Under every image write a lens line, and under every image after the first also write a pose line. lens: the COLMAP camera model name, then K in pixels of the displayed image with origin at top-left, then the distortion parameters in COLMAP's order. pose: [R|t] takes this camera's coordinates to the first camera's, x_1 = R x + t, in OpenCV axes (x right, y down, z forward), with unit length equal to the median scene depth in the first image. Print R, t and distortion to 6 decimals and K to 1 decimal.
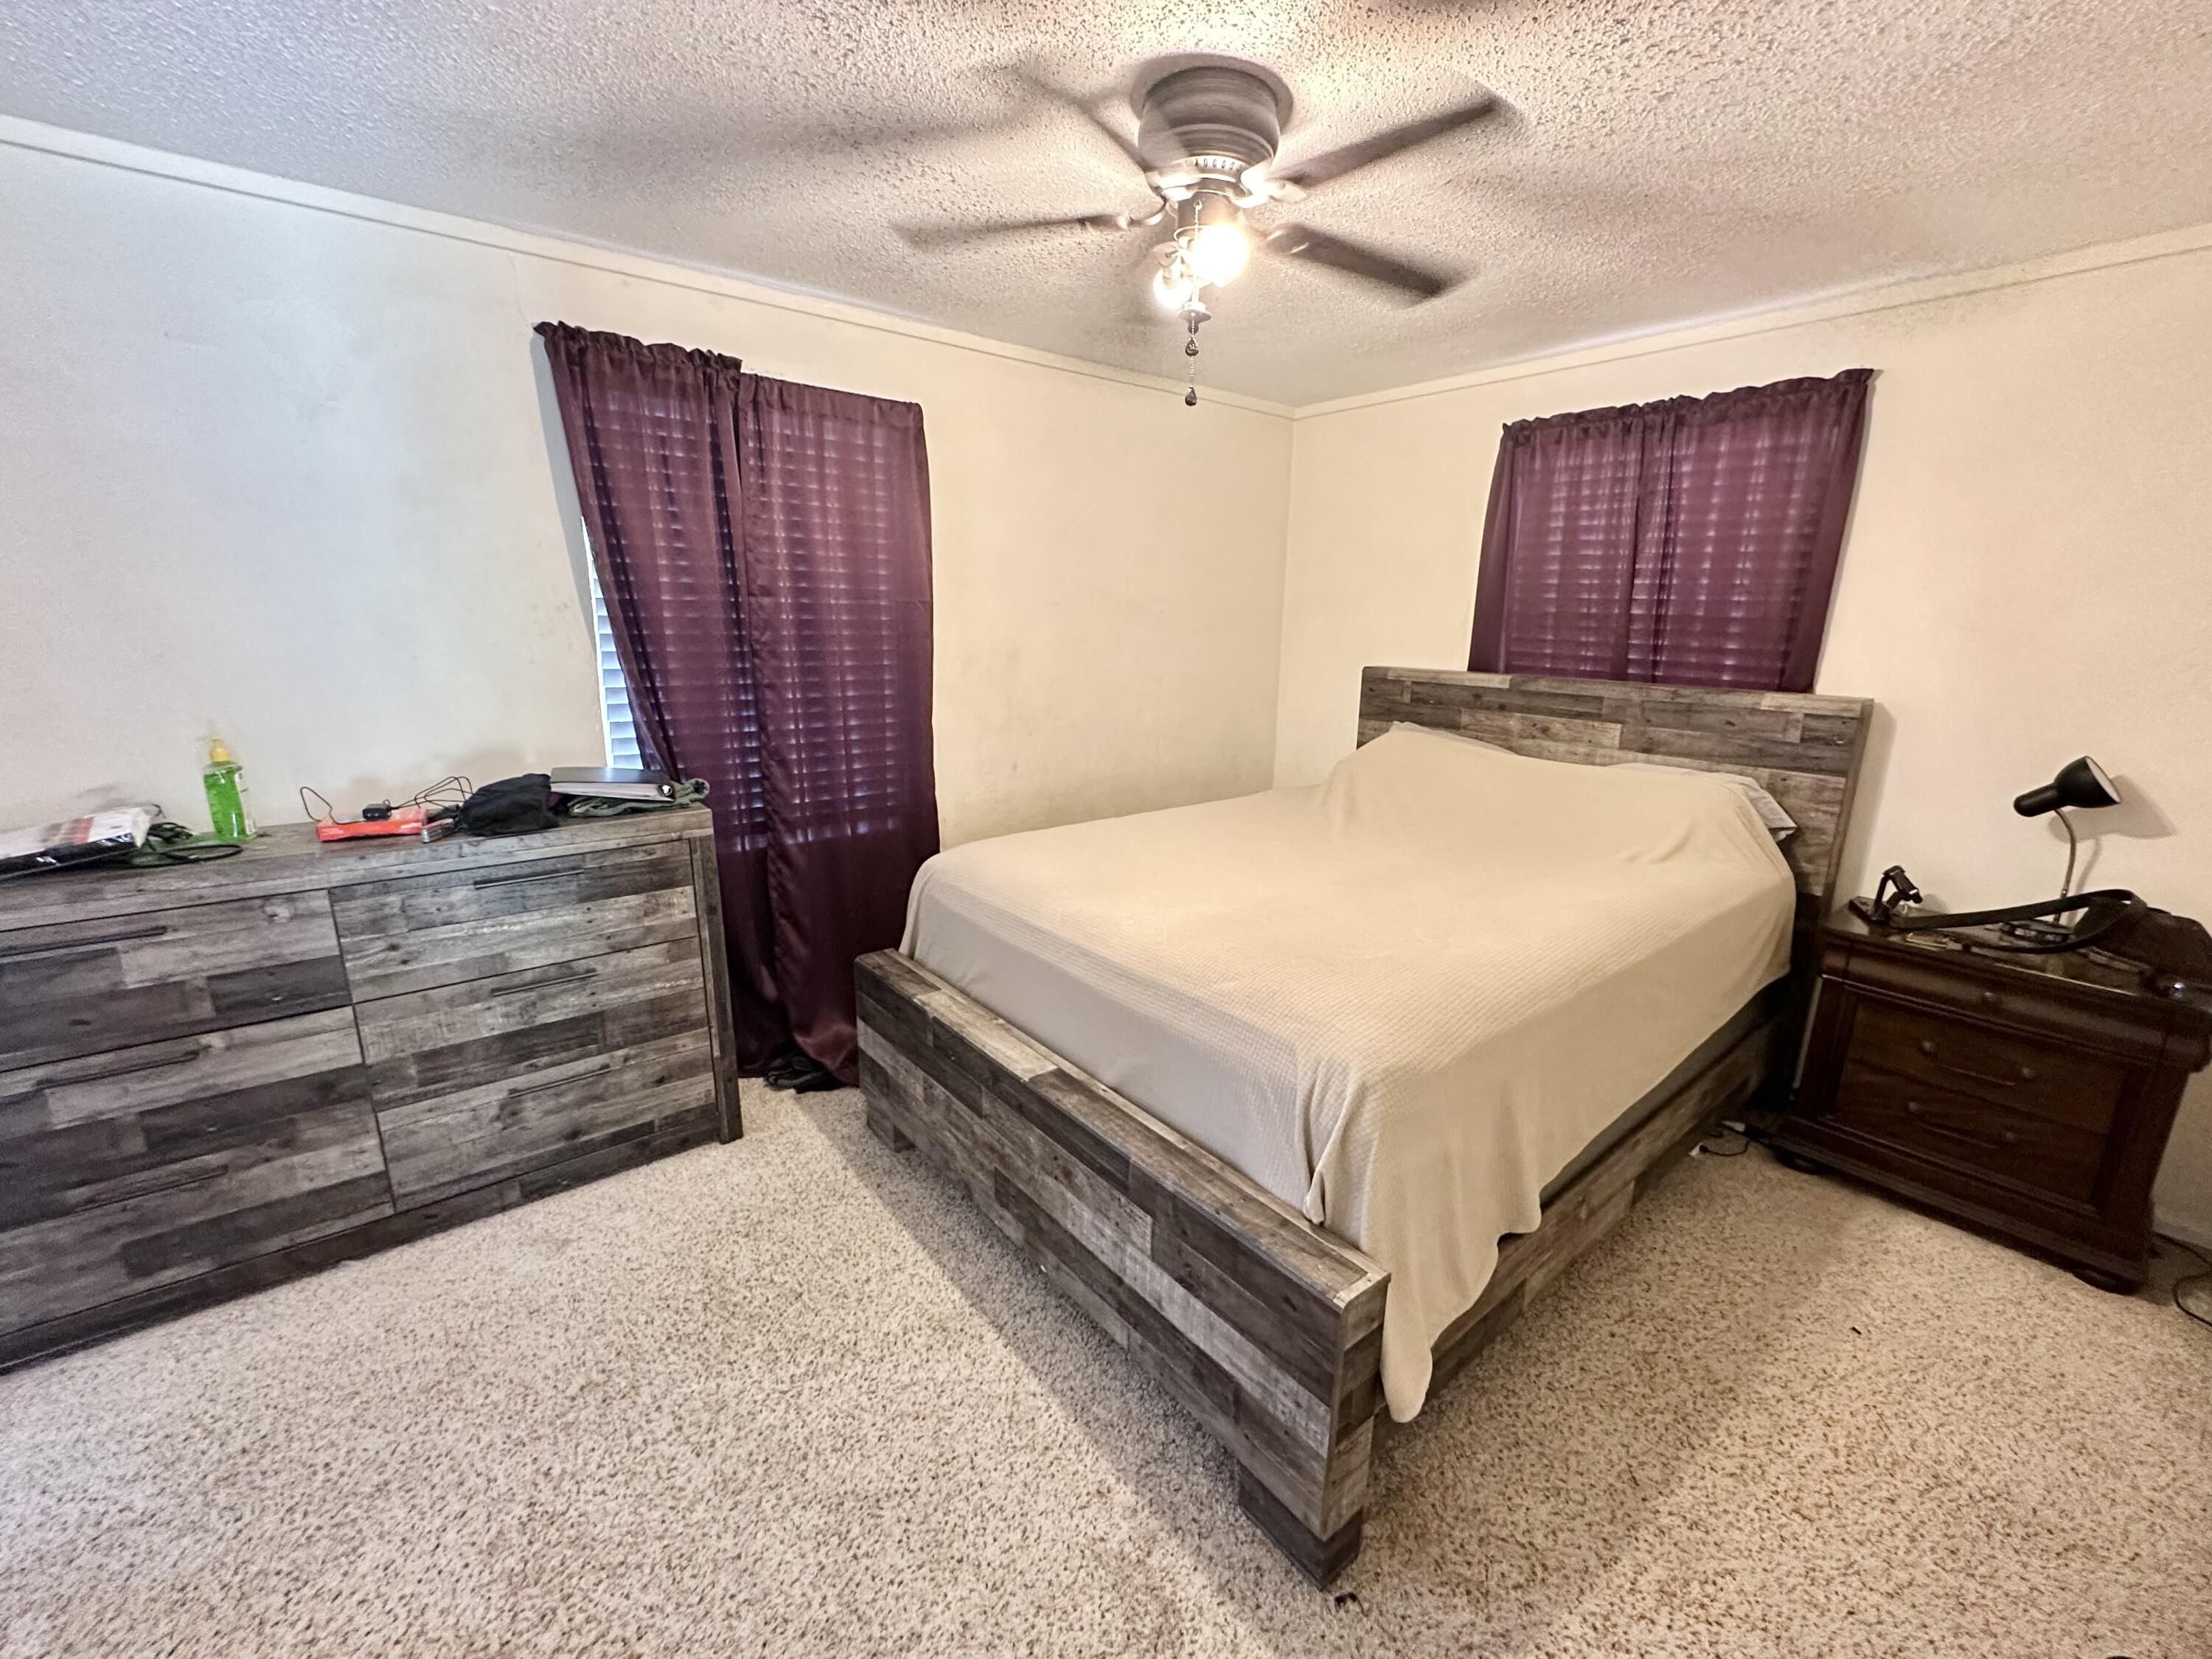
lens RADIAL K [[907.5, 0, 1106.0], [0, 907.5, 829.5], [0, 0, 1]] dist [-0.002481, 0.000267]
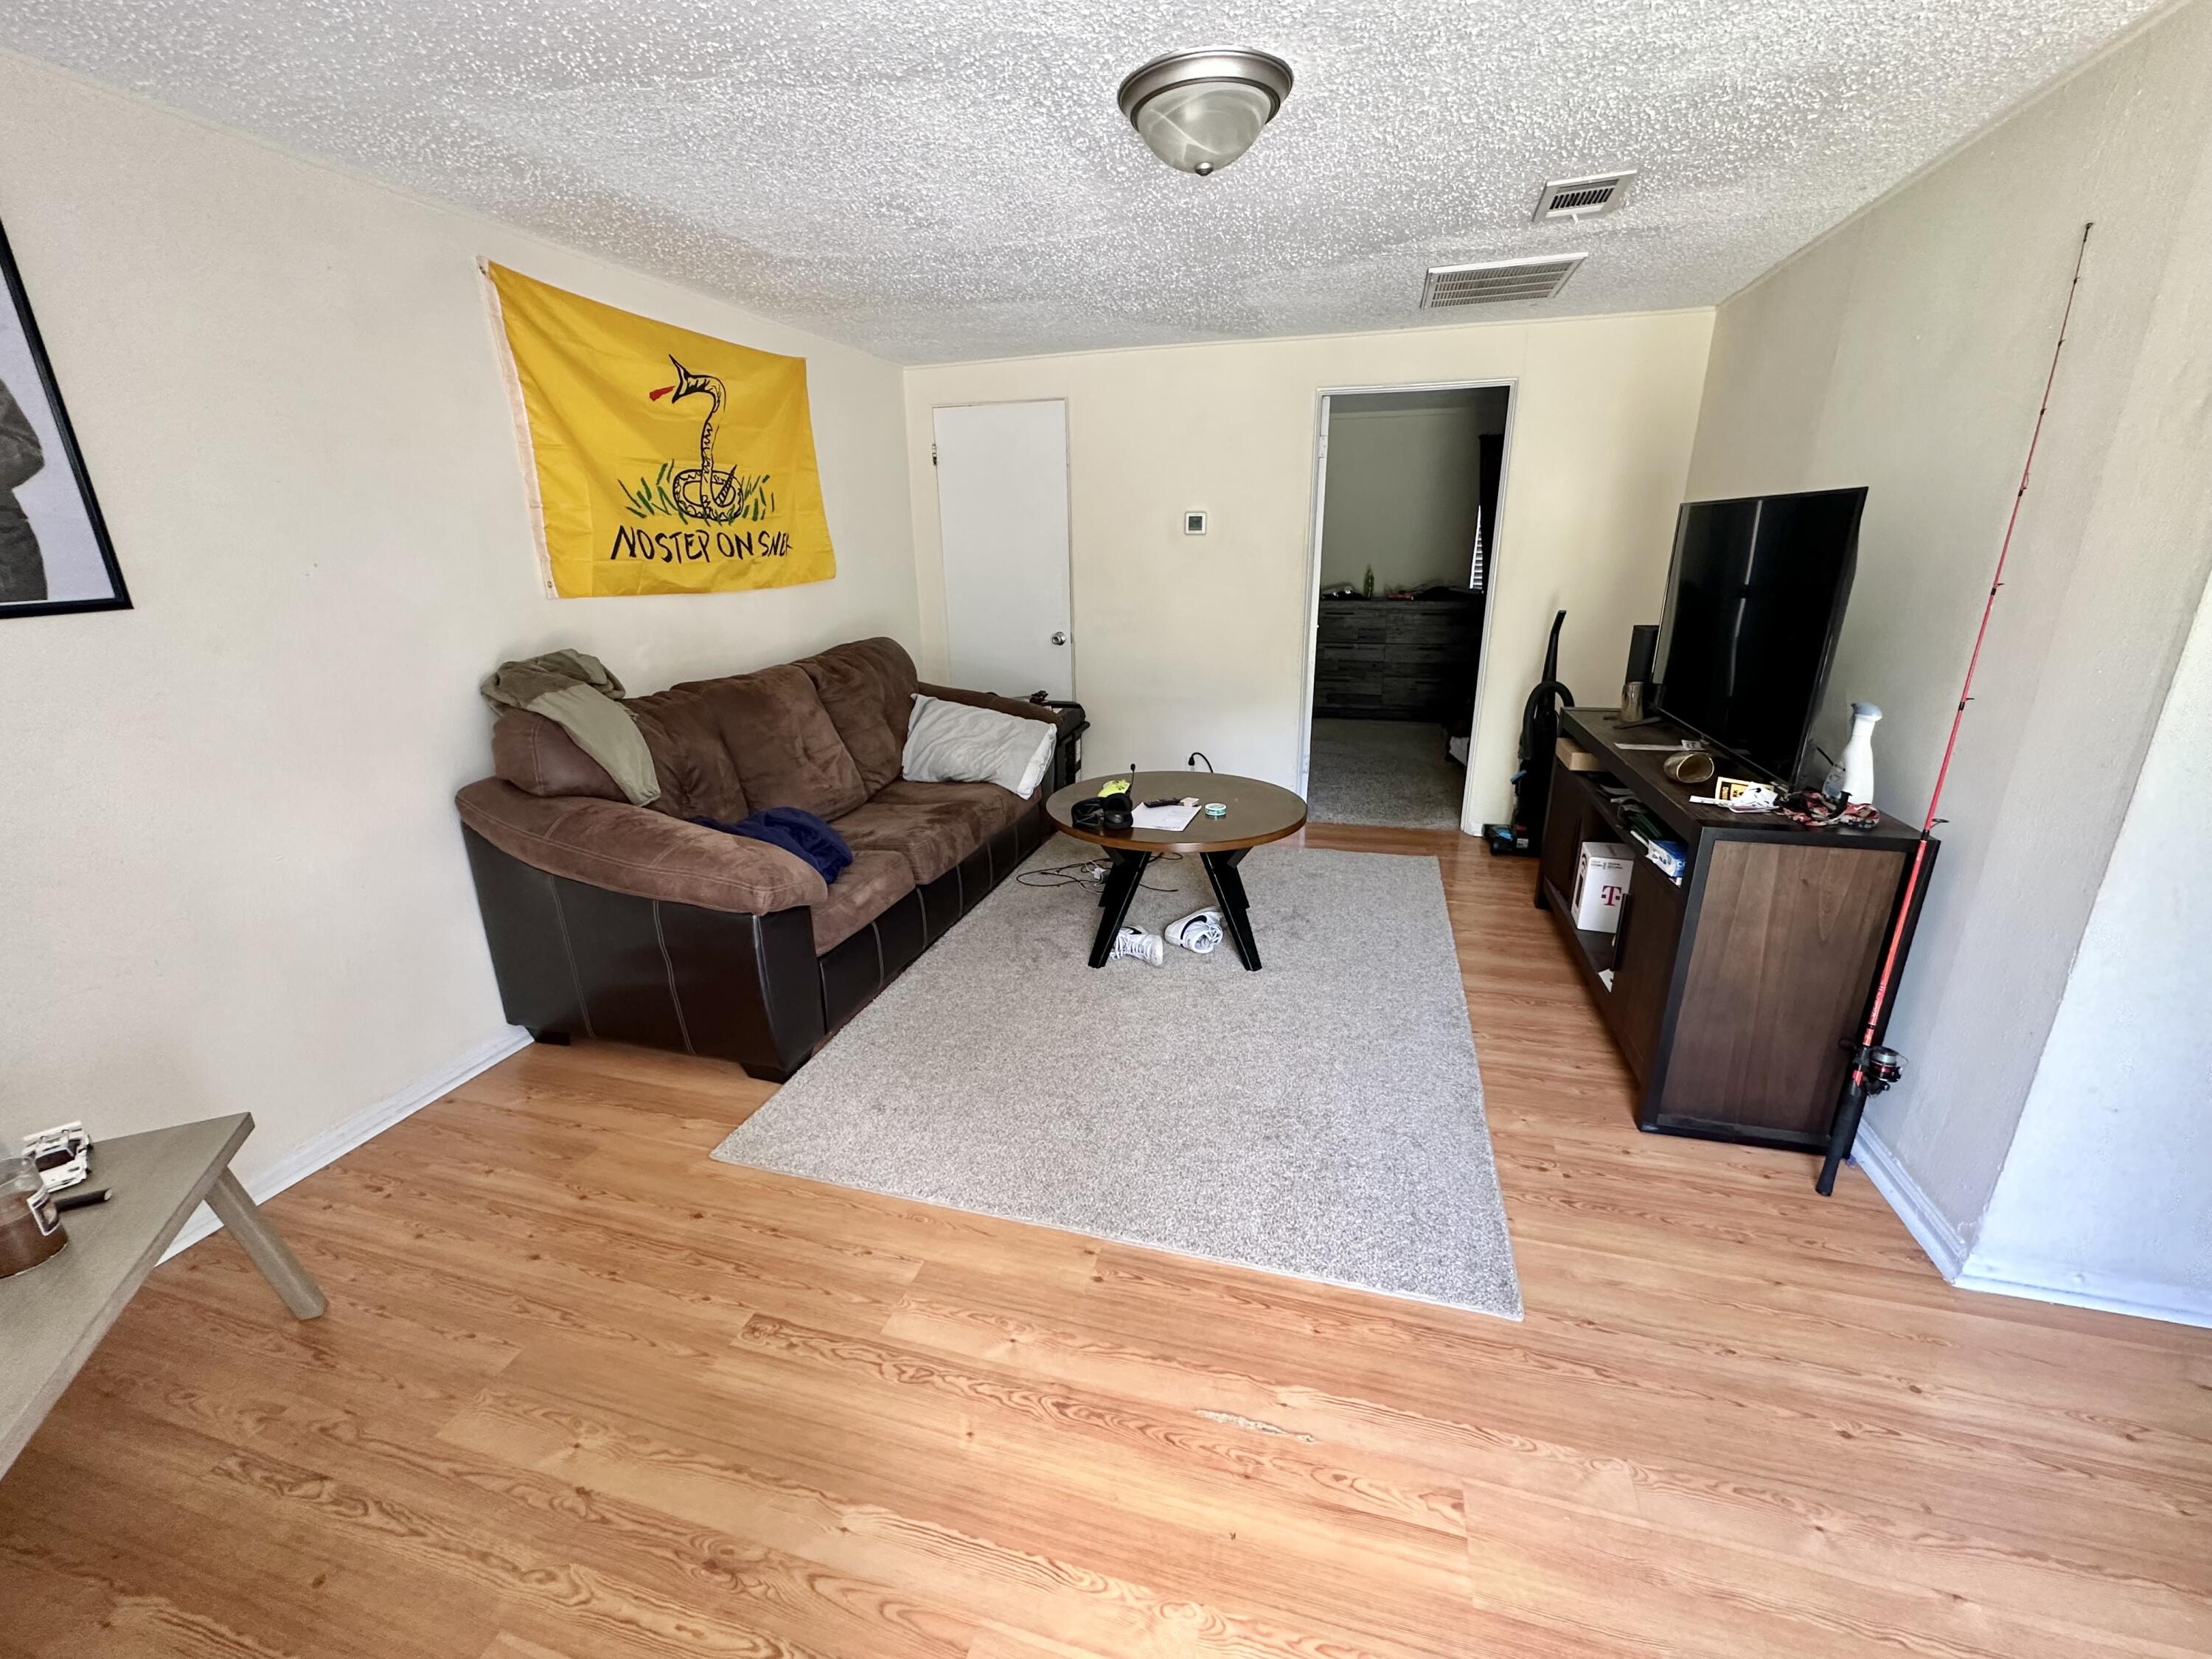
lens RADIAL K [[907.5, 0, 1106.0], [0, 907.5, 829.5], [0, 0, 1]] dist [-0.002481, 0.000267]
pose [[0.577097, 0.235636, -0.781943, 1.520302], [-0.176459, 0.970831, 0.162325, 0.521939], [0.797384, 0.044303, 0.601844, -2.018610]]
